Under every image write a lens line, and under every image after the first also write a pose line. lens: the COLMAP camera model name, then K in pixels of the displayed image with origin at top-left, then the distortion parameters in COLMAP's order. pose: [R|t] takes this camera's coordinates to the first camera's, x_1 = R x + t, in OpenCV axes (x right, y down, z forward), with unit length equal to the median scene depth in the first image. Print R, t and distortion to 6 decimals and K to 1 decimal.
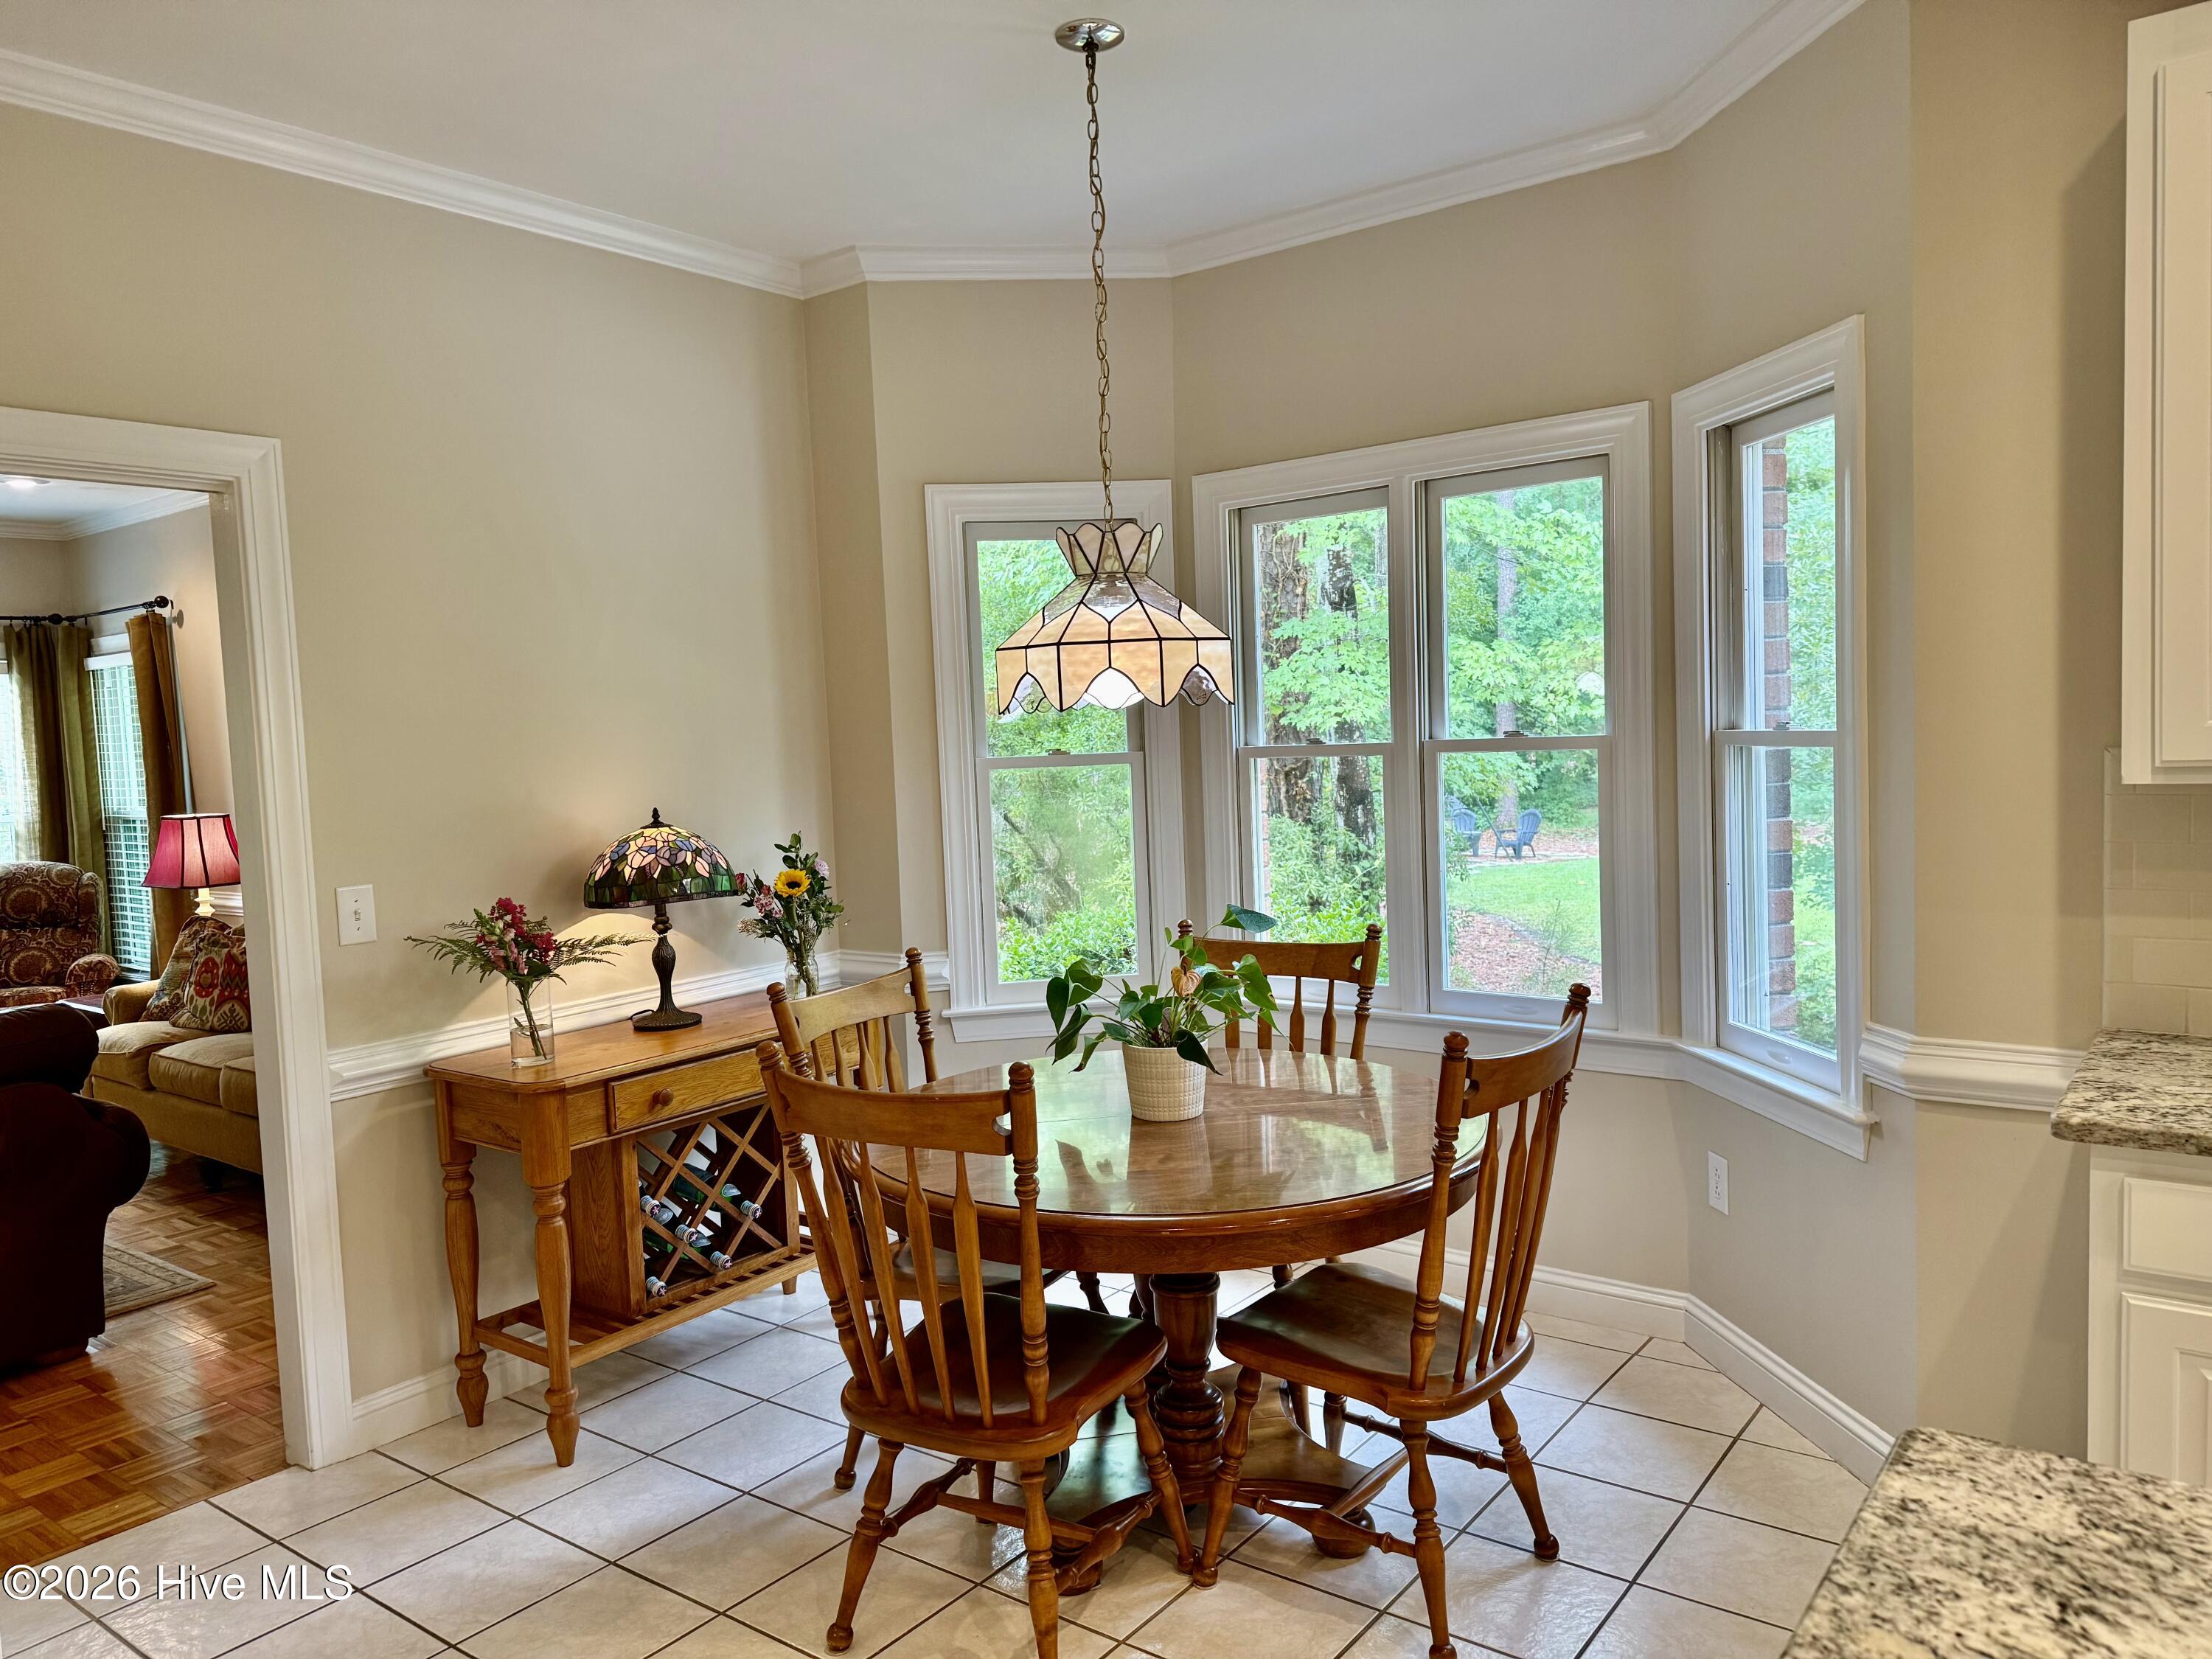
lens RADIAL K [[1533.7, 0, 1087.9], [0, 1533.7, 826.5], [0, 0, 1]] dist [0.051709, -0.061478]
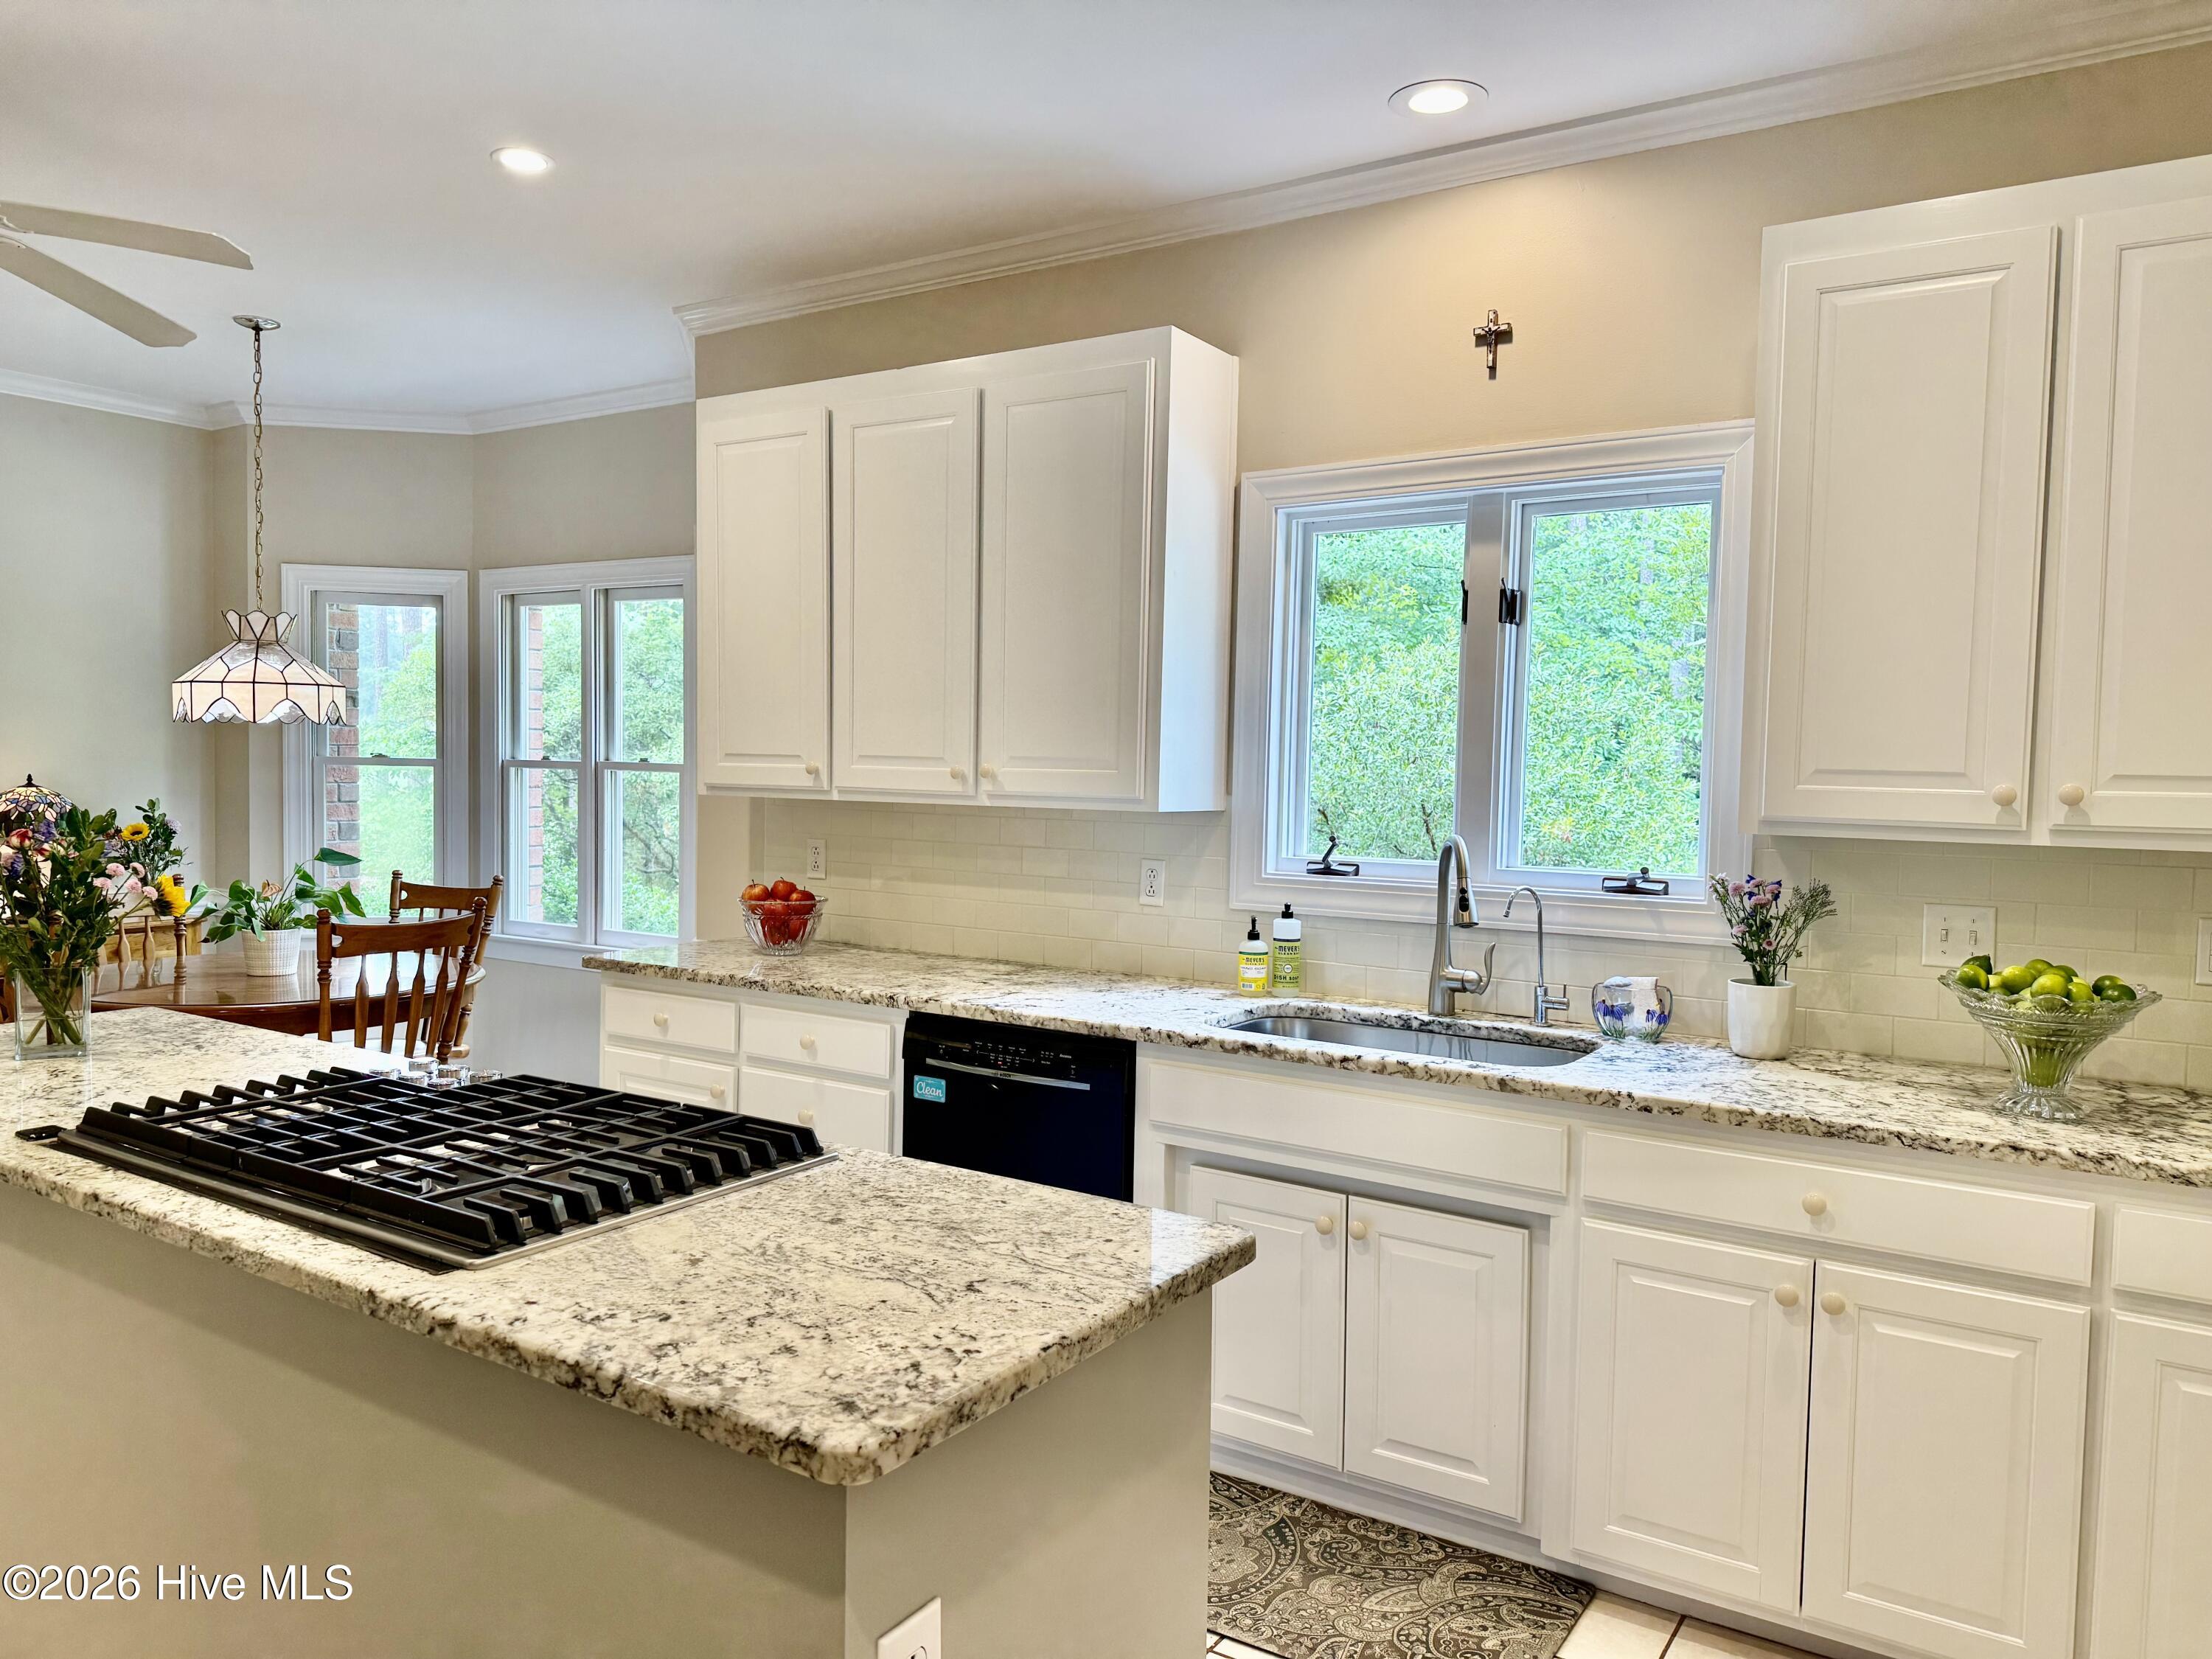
lens RADIAL K [[1533.7, 0, 1062.4], [0, 1533.7, 838.5], [0, 0, 1]] dist [0.051709, -0.061478]
pose [[0.995899, 0.056035, 0.071035, 0.742713], [-0.054794, 0.998311, -0.019293, 0.029244], [-0.071997, 0.015322, 0.997287, -0.689777]]
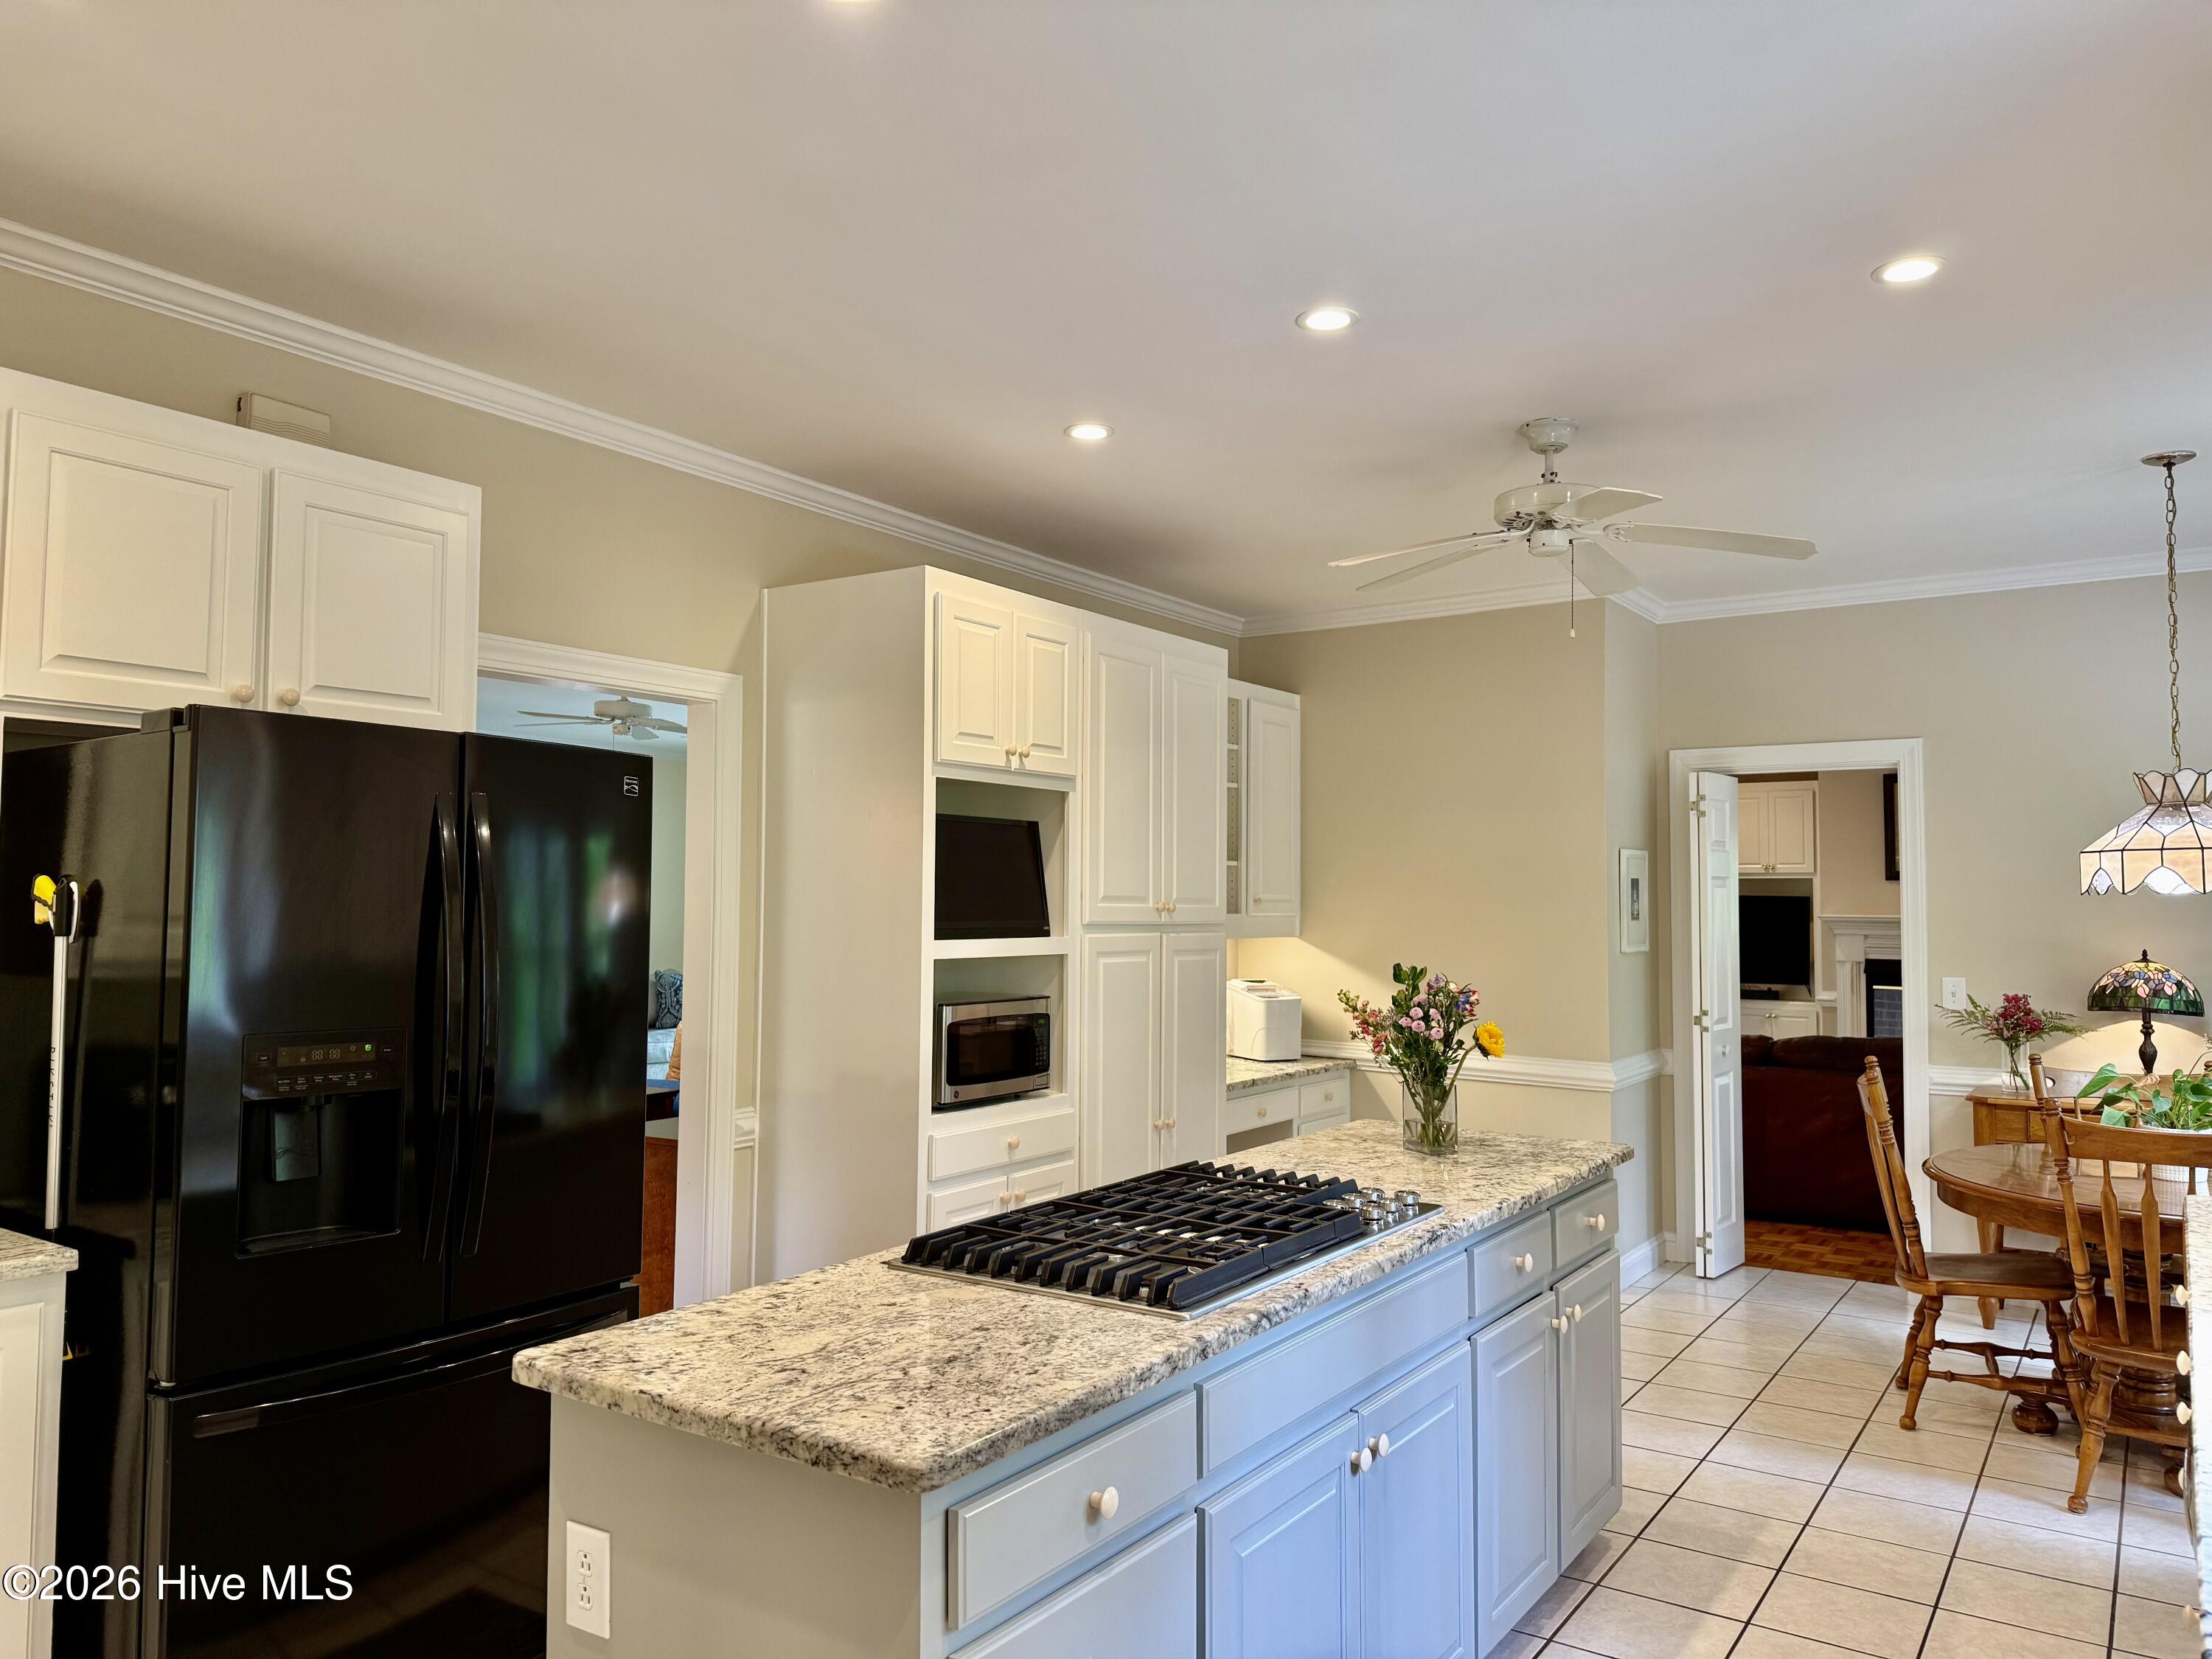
lens RADIAL K [[1533.7, 0, 1146.5], [0, 1533.7, 837.6], [0, 0, 1]] dist [0.051709, -0.061478]
pose [[0.072280, 0.000294, -0.997384, 1.383837], [-0.074940, 0.997175, -0.005137, -0.048432], [0.994565, 0.075115, 0.072098, -0.089079]]
